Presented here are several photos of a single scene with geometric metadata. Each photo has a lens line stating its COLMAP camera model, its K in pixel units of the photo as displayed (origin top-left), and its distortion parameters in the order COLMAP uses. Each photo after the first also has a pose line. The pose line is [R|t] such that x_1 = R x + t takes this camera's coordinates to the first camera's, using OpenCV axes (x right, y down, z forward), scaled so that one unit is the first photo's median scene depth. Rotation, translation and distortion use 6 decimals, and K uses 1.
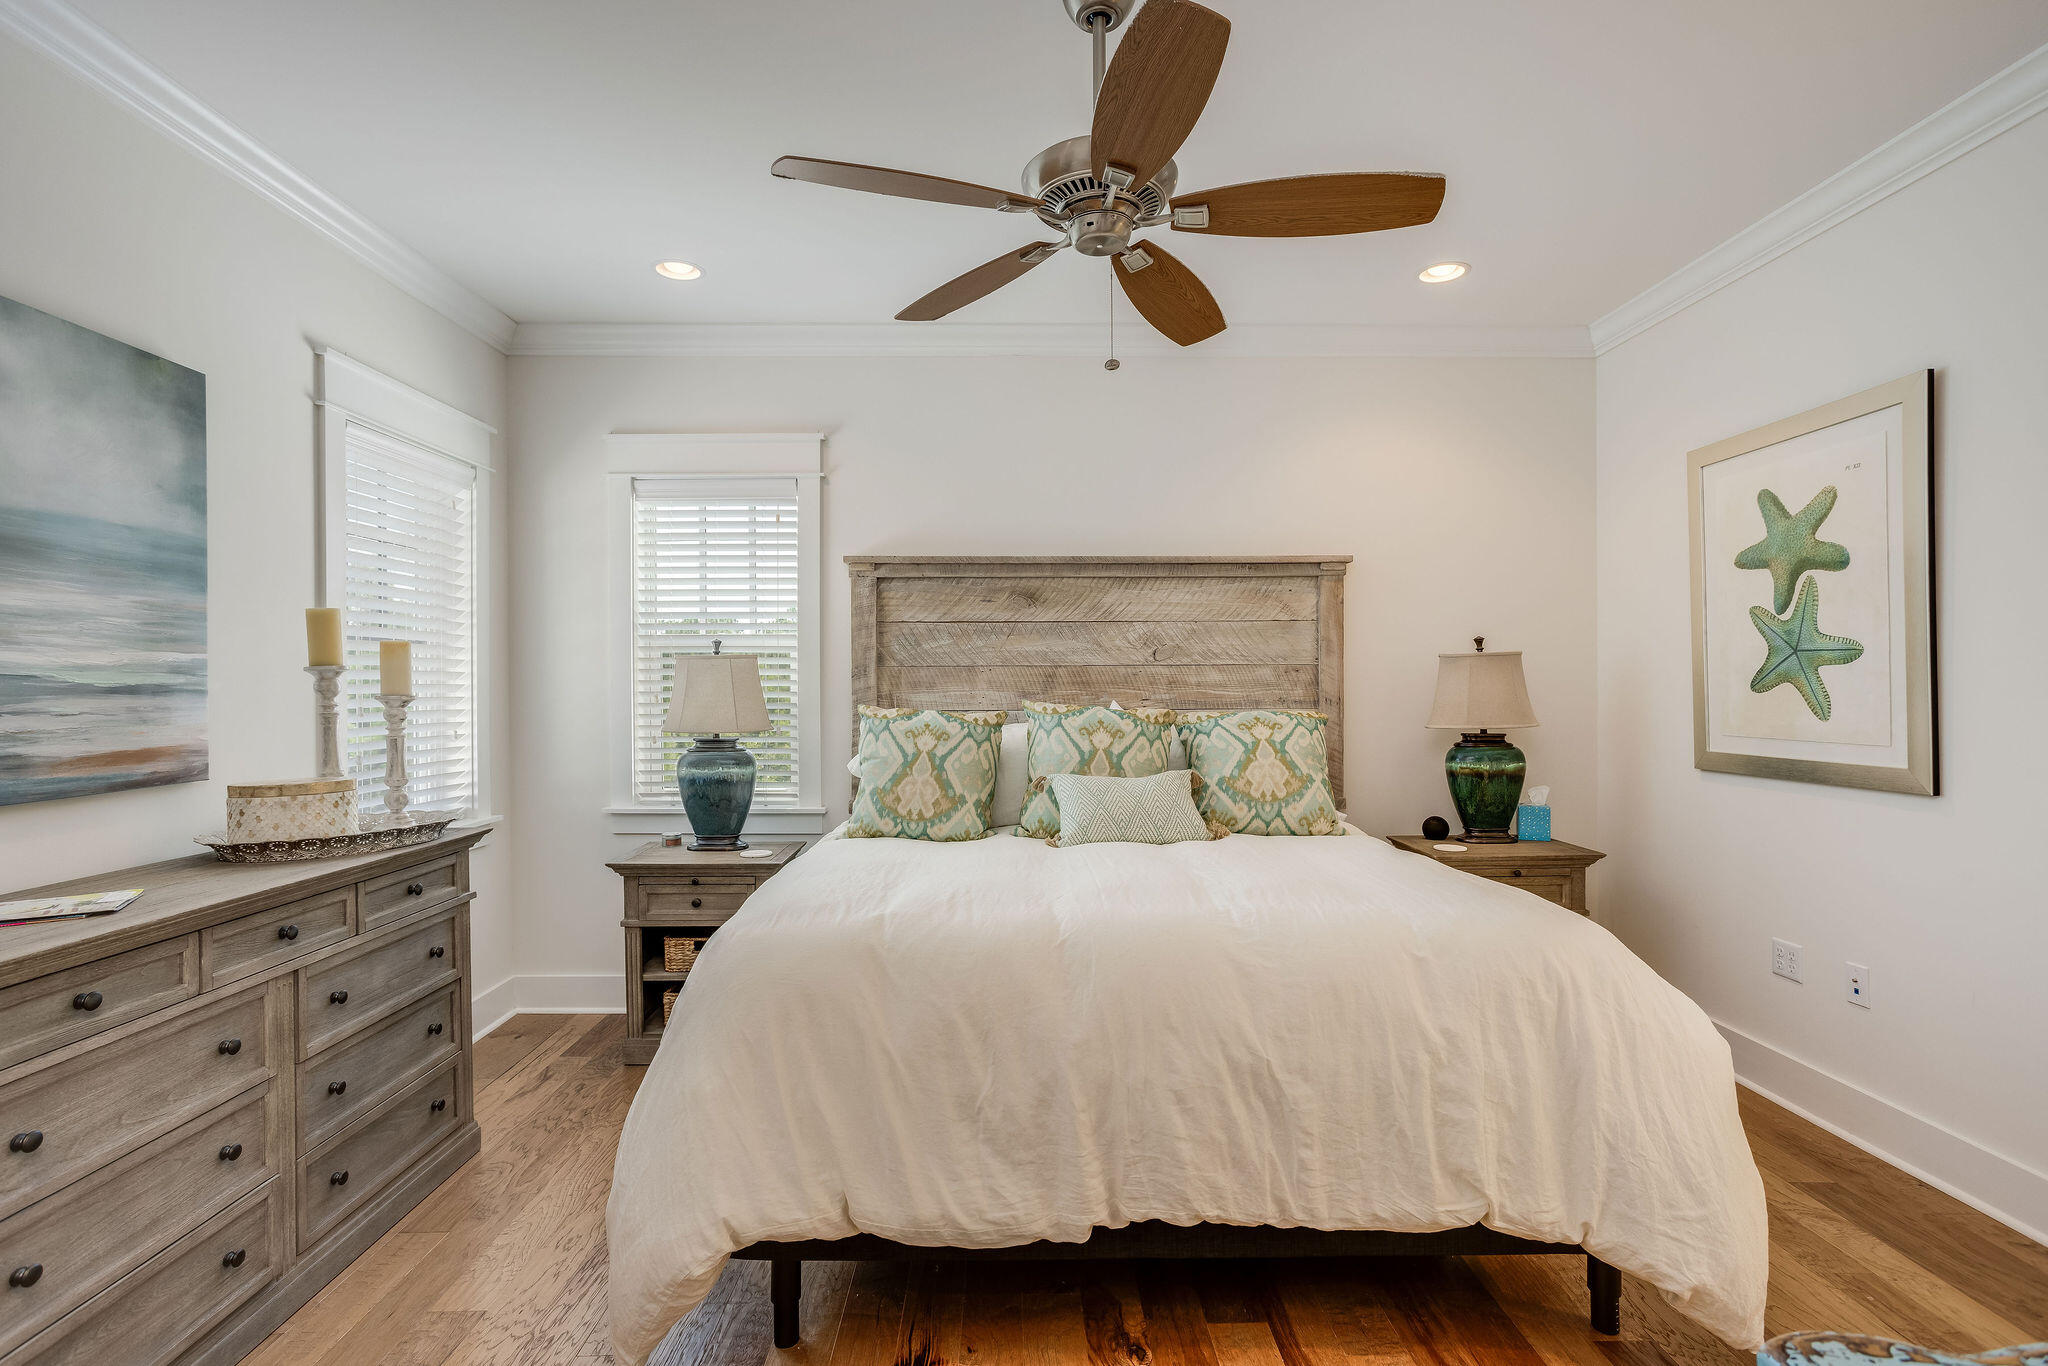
lens RADIAL K [[986.4, 0, 1023.9], [0, 986.4, 688.3], [0, 0, 1]] dist [0.002259, 0.000332]
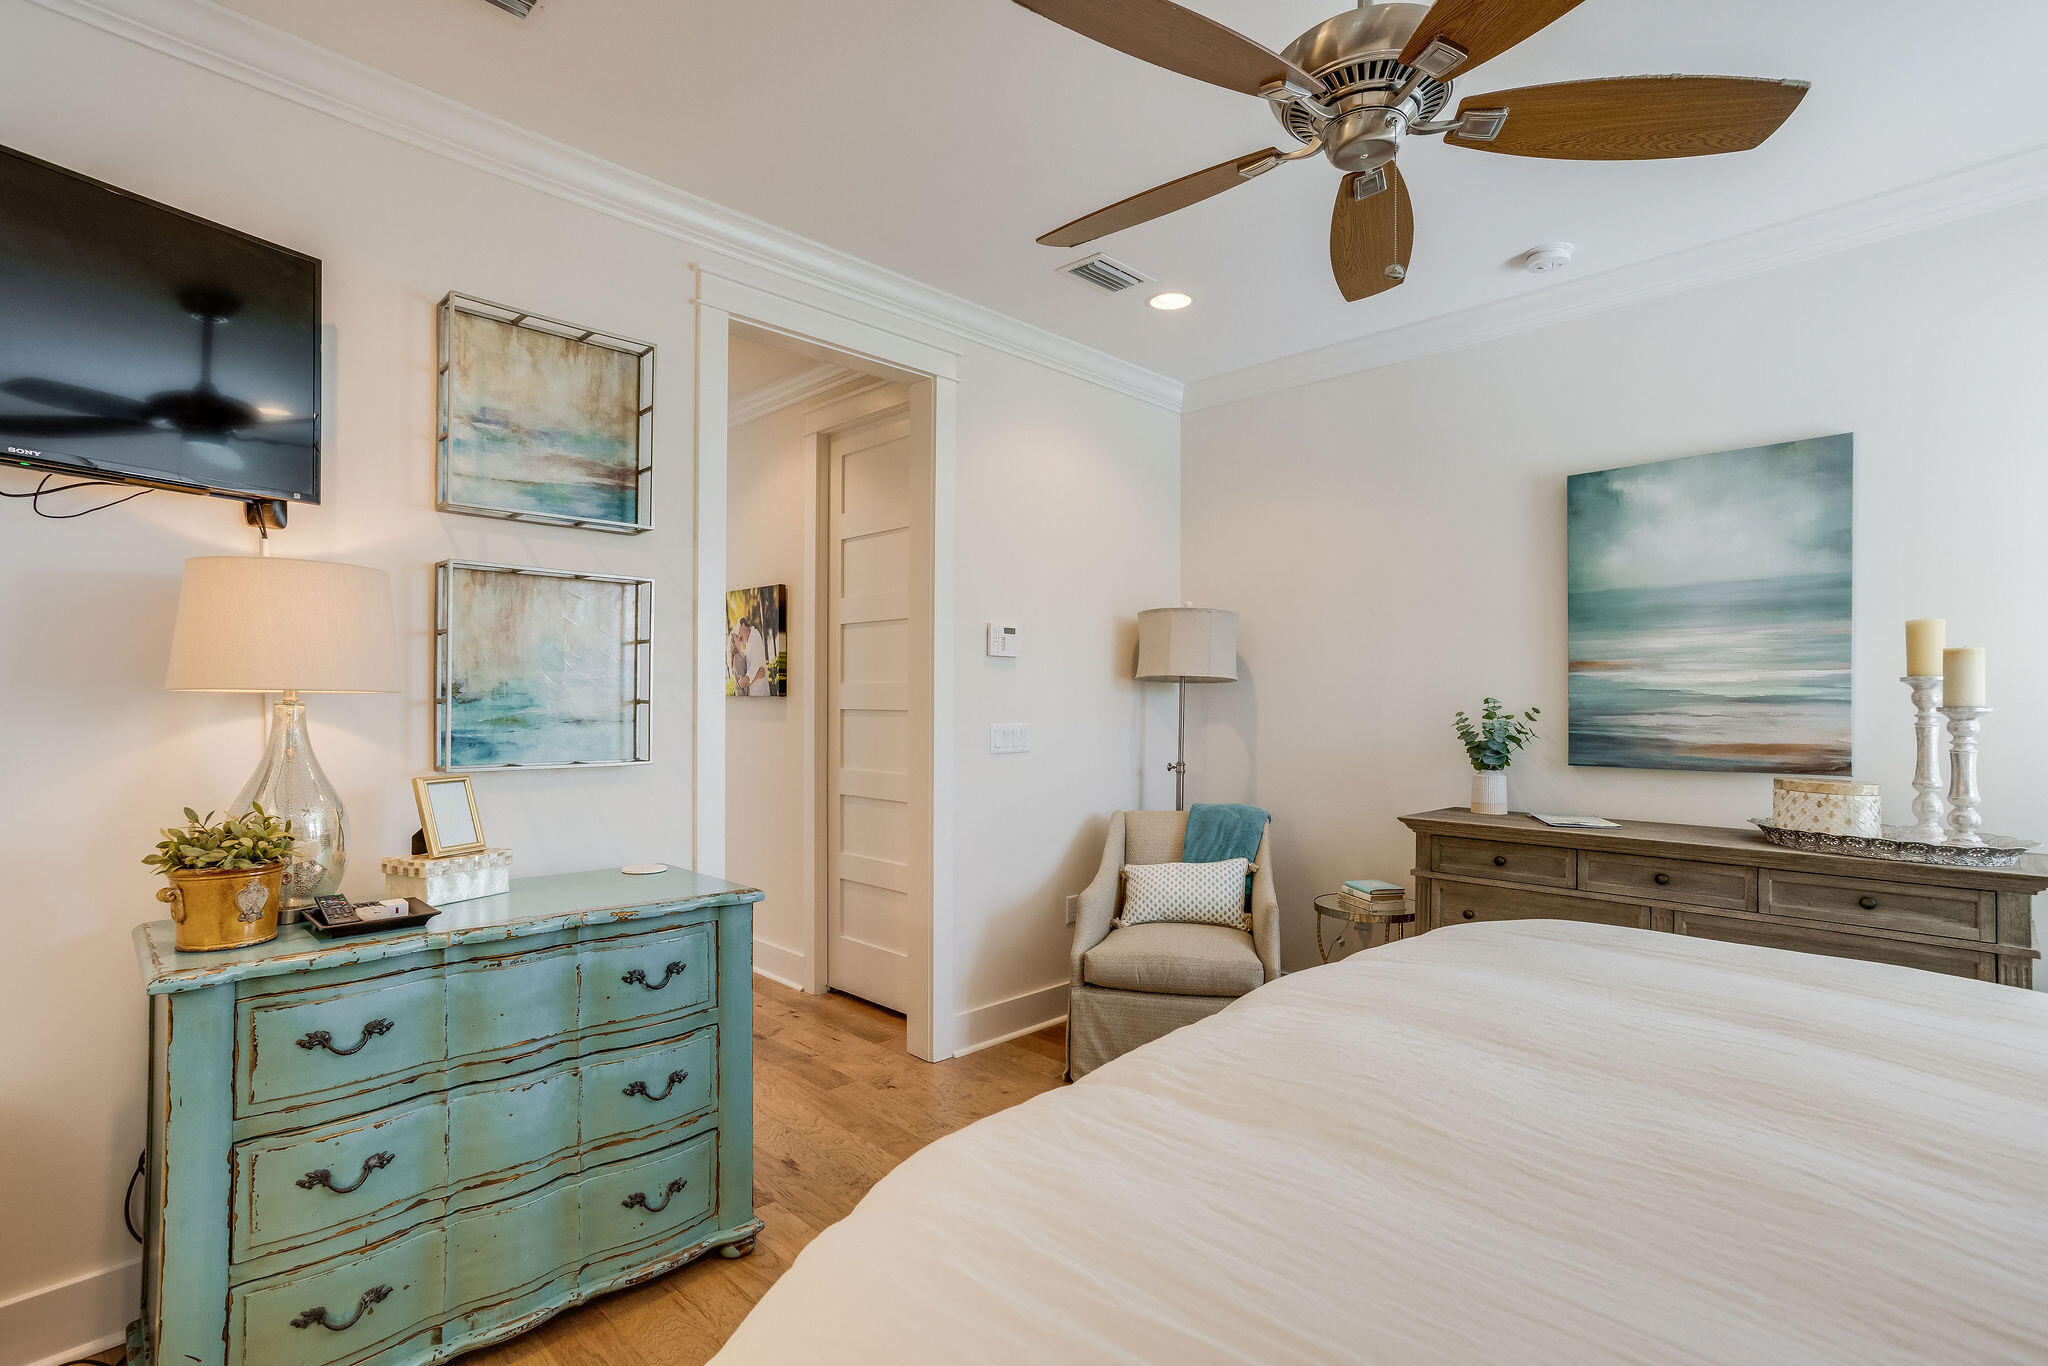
lens RADIAL K [[987.3, 0, 1029.2], [0, 987.3, 694.9], [0, 0, 1]] dist [0.003501, 0.000524]
pose [[-0.715351, 0.003422, -0.698757, 0.702790], [0.001506, 0.999993, 0.003355, -0.010102], [0.698764, 0.001348, -0.715351, 1.158915]]
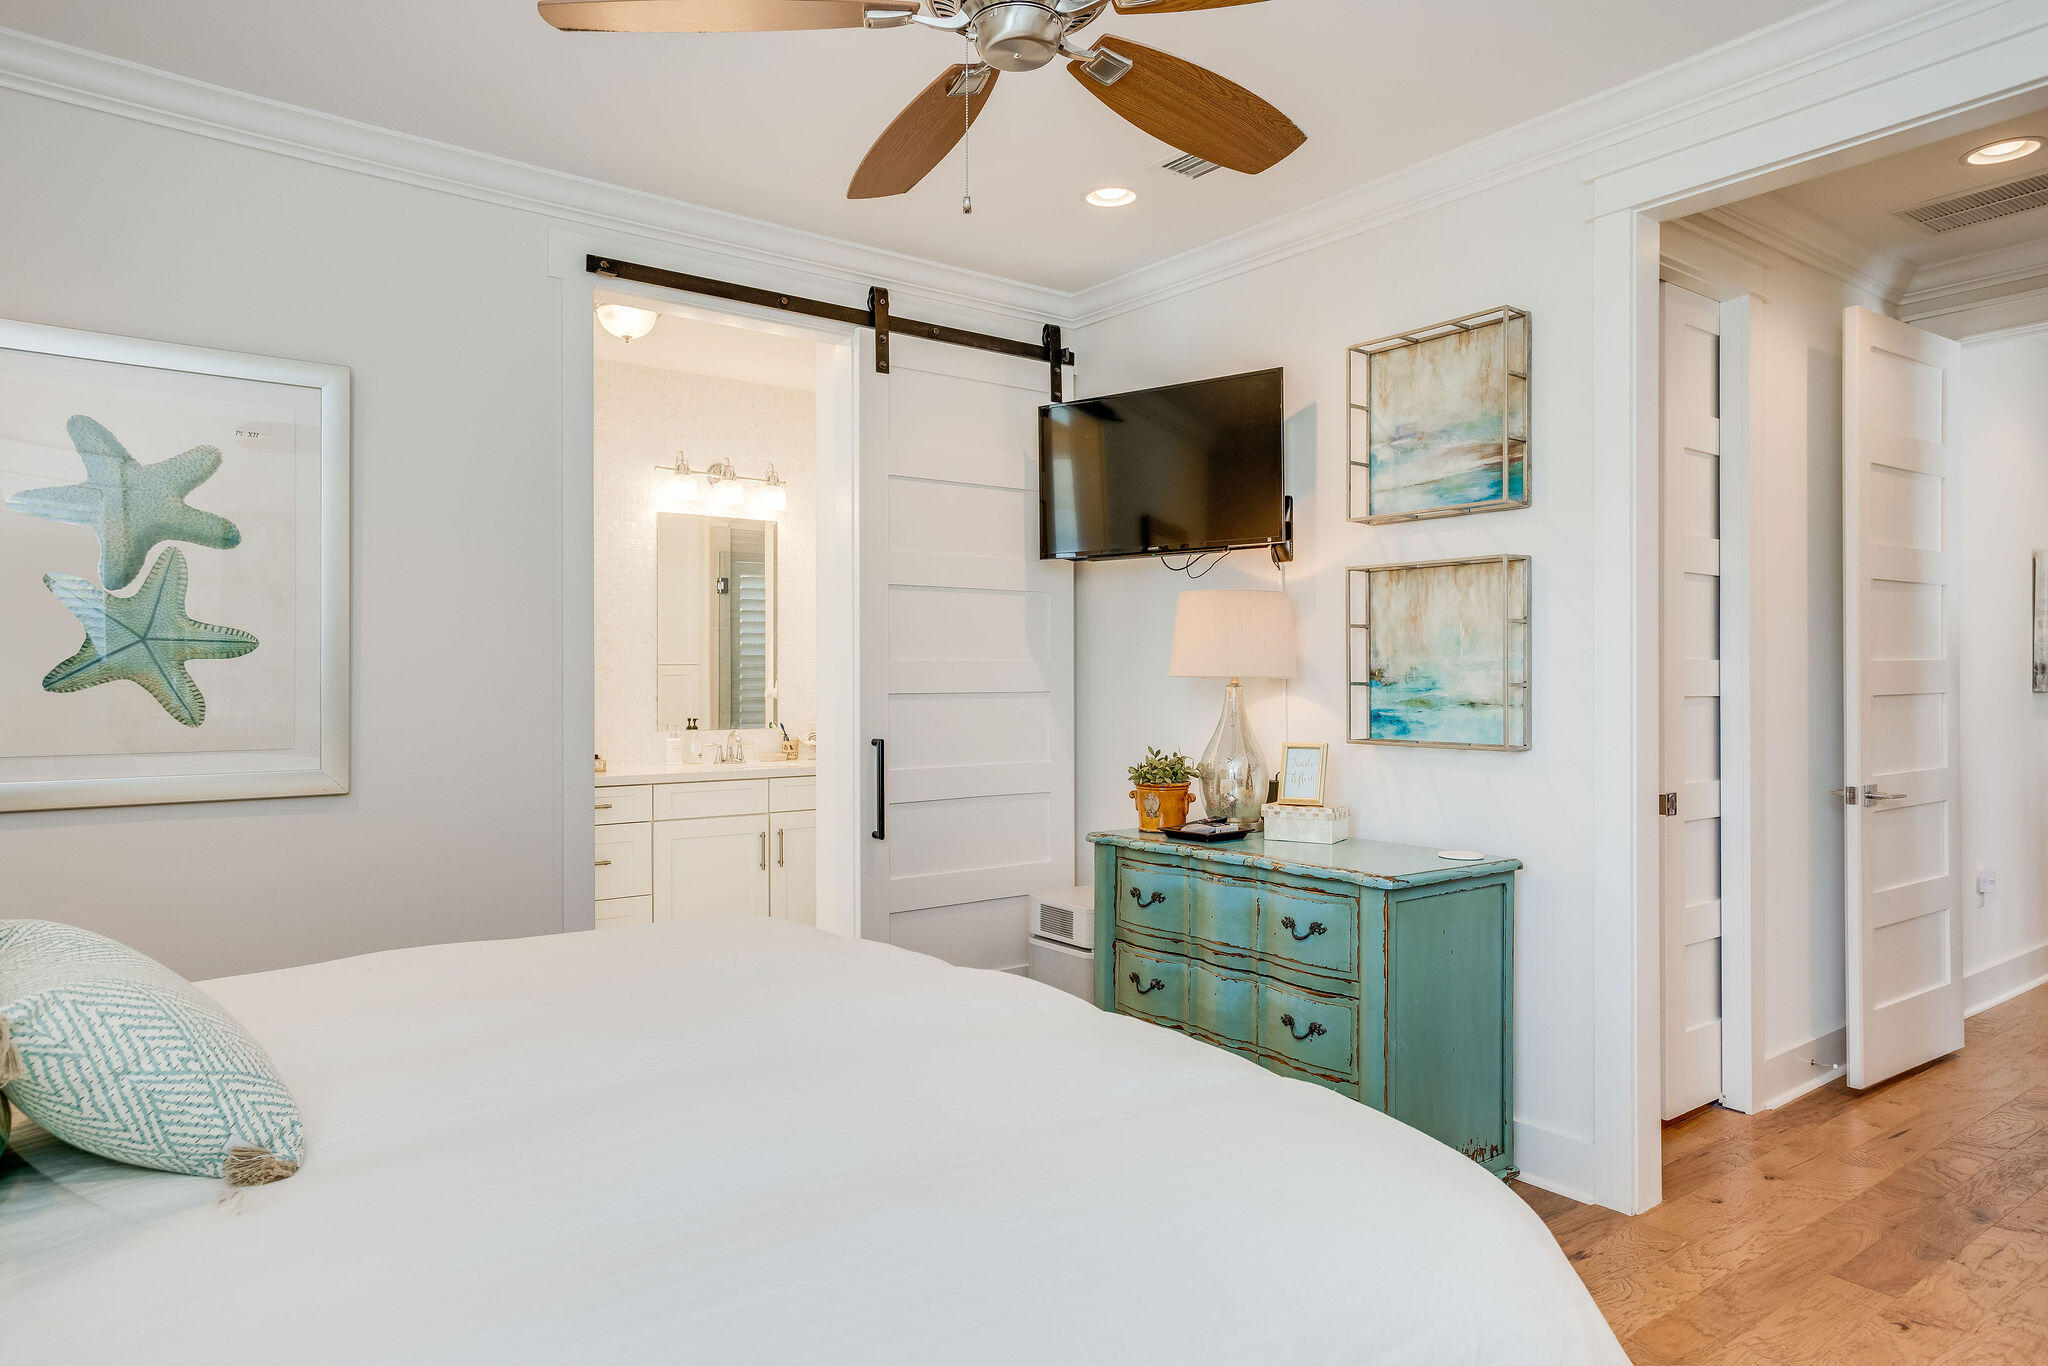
lens RADIAL K [[1253.5, 0, 1024.8], [0, 1253.5, 673.9], [0, 0, 1]] dist [0.003424, 0.002119]
pose [[-0.598964, 0.011552, 0.800693, -0.526356], [0.002167, 0.999916, -0.012806, 0.004813], [-0.800773, -0.005935, -0.598938, 1.268987]]
